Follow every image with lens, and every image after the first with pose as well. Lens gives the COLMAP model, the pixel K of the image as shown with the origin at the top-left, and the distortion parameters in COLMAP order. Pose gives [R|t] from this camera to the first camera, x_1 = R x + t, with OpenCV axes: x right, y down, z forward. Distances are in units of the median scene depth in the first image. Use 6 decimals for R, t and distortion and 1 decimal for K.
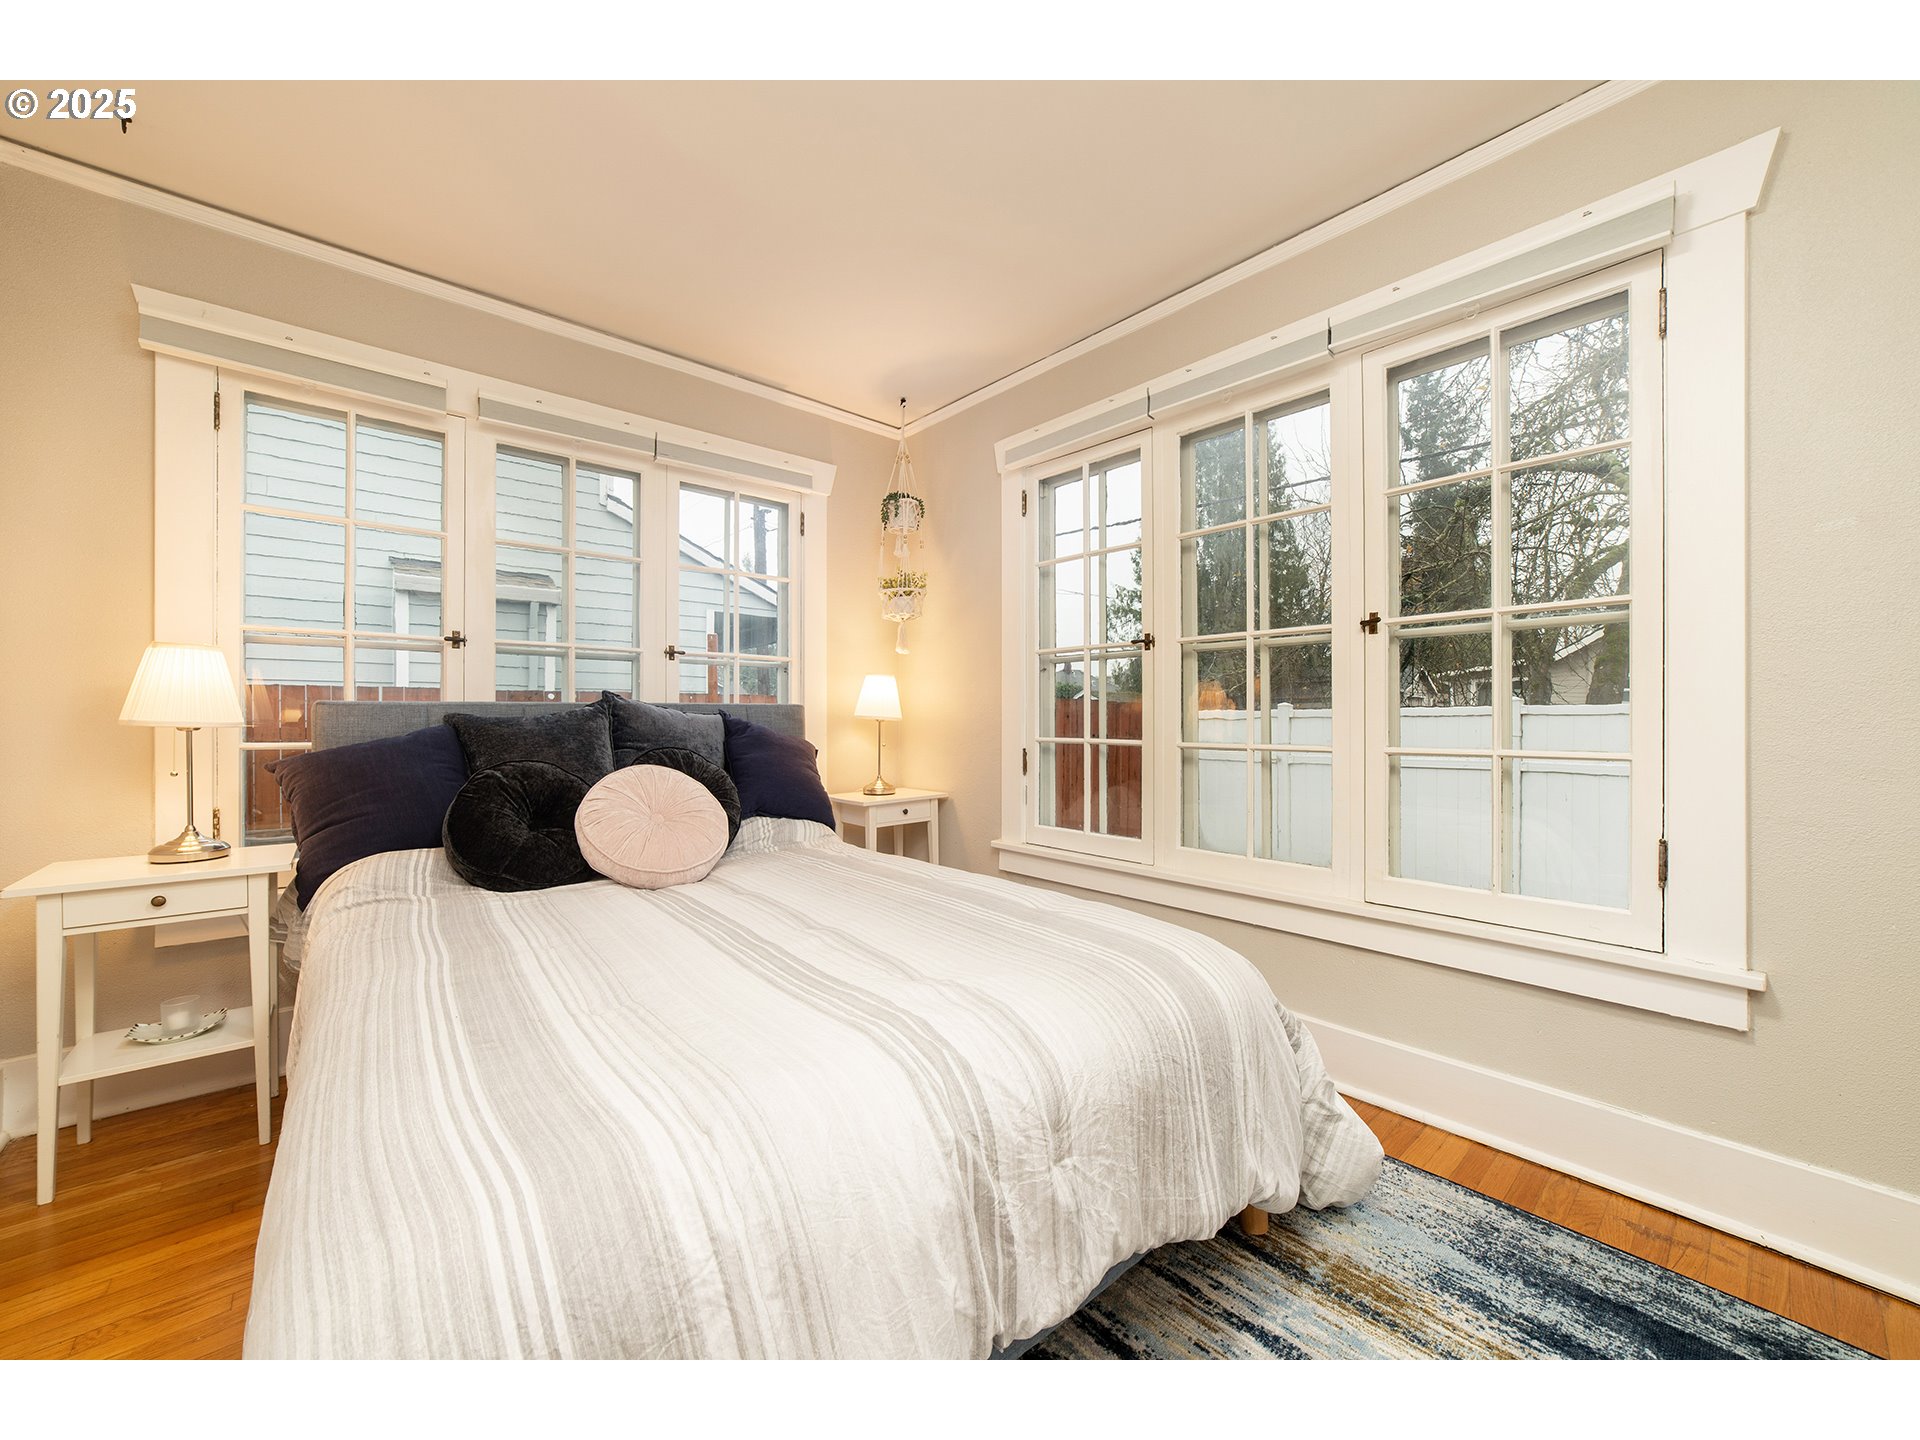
lens RADIAL K [[753.4, 0, 941.8], [0, 753.4, 720.2], [0, 0, 1]] dist [-0.016072, 0.006280]
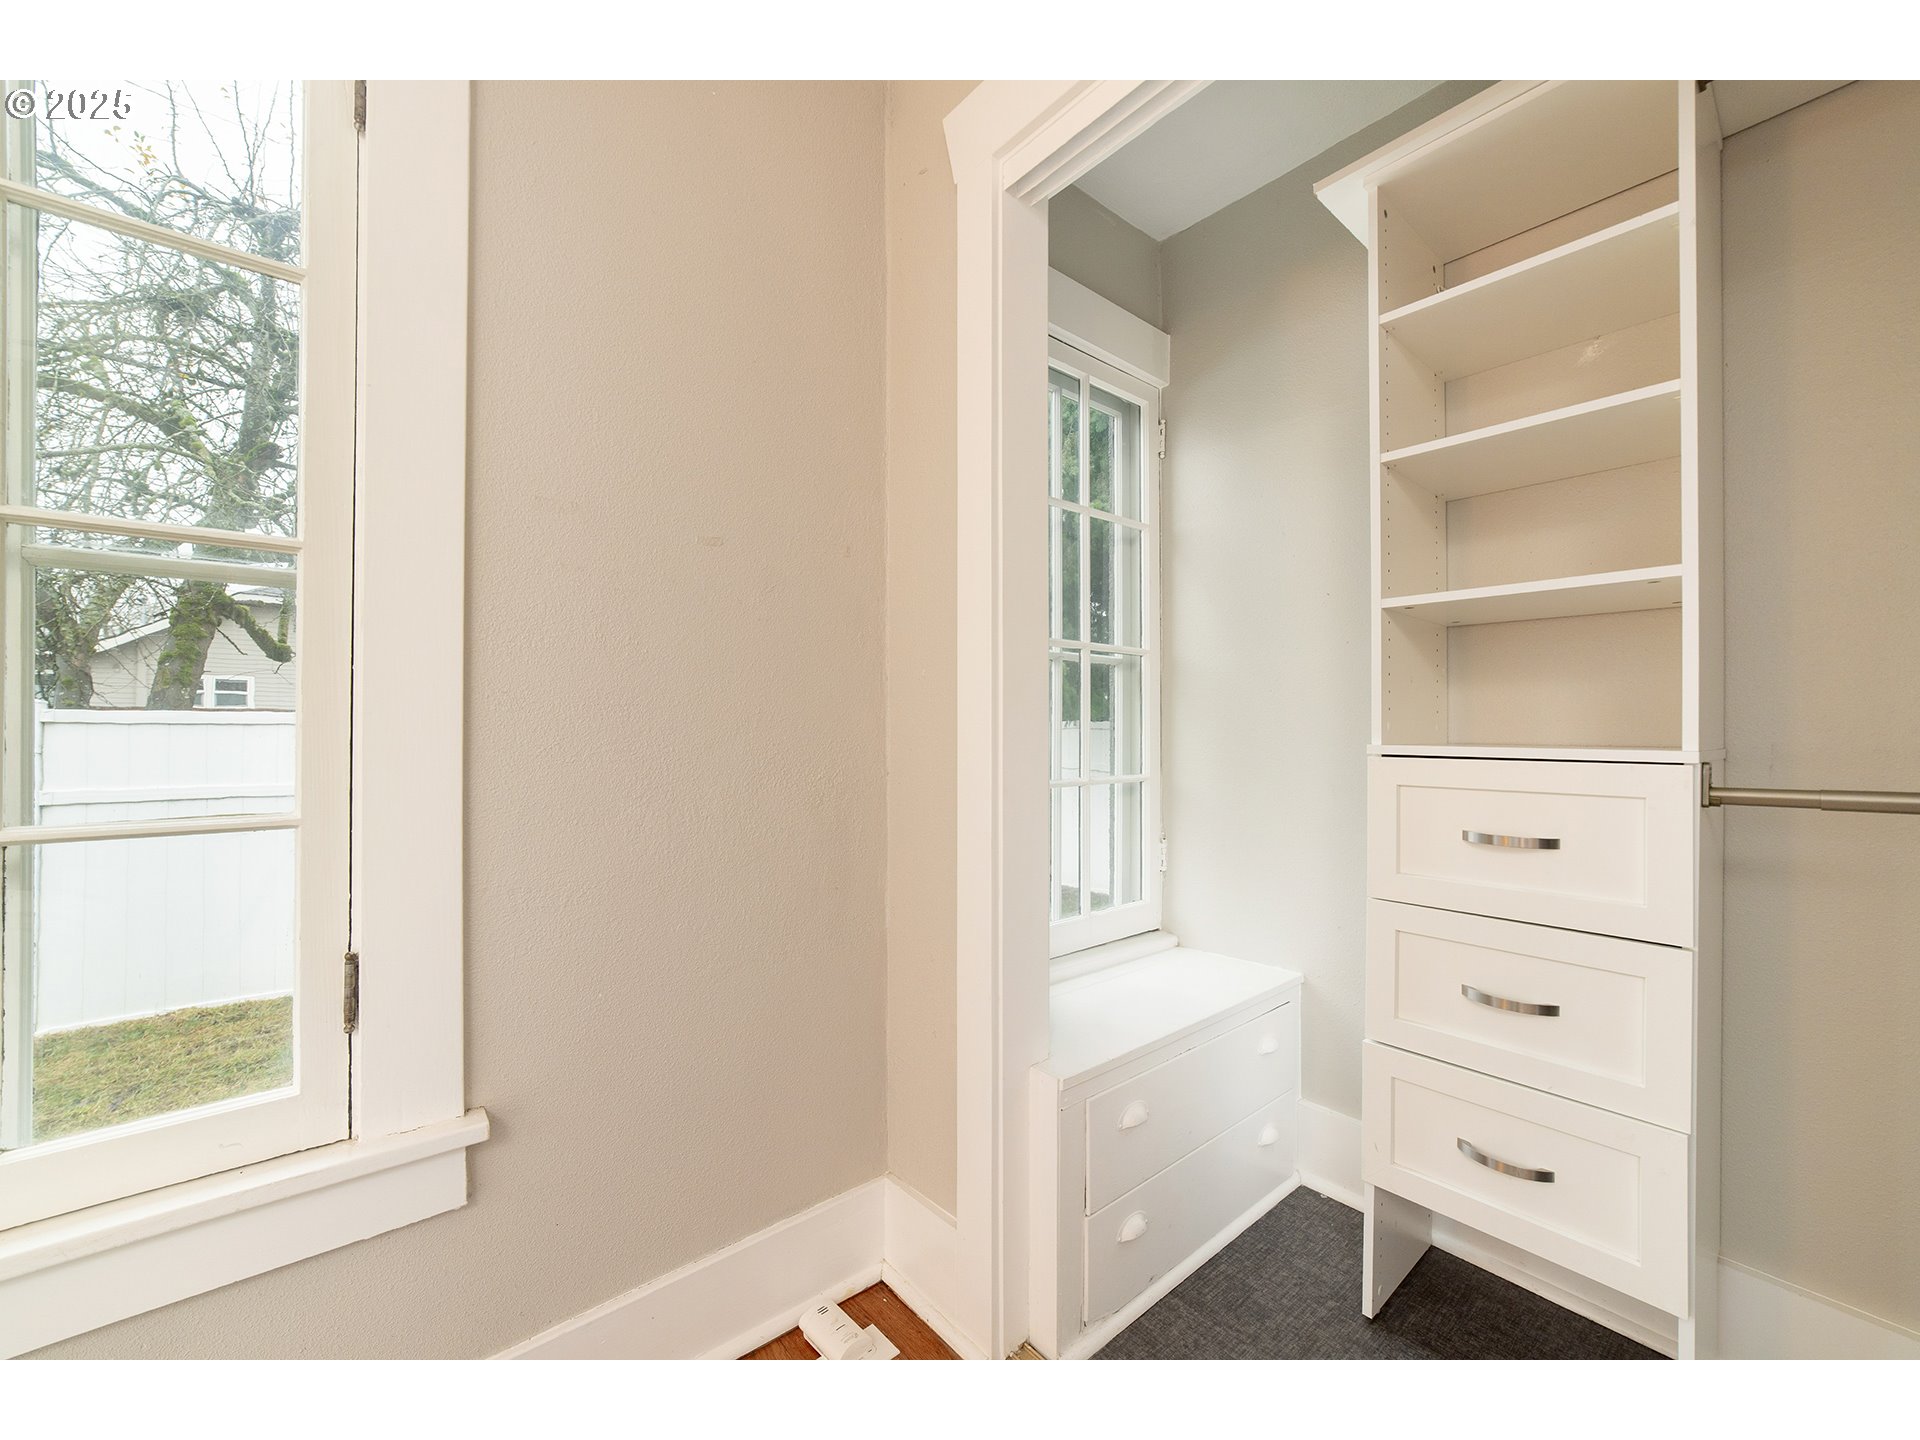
lens RADIAL K [[753.4, 0, 955.2], [0, 753.4, 720.4], [0, 0, 1]] dist [-0.016072, 0.006280]
pose [[0.023182, 0.009052, 0.999690, 0.086106], [-0.002856, 0.999956, -0.008988, -0.005169], [-0.999727, -0.002647, 0.023207, 0.114862]]
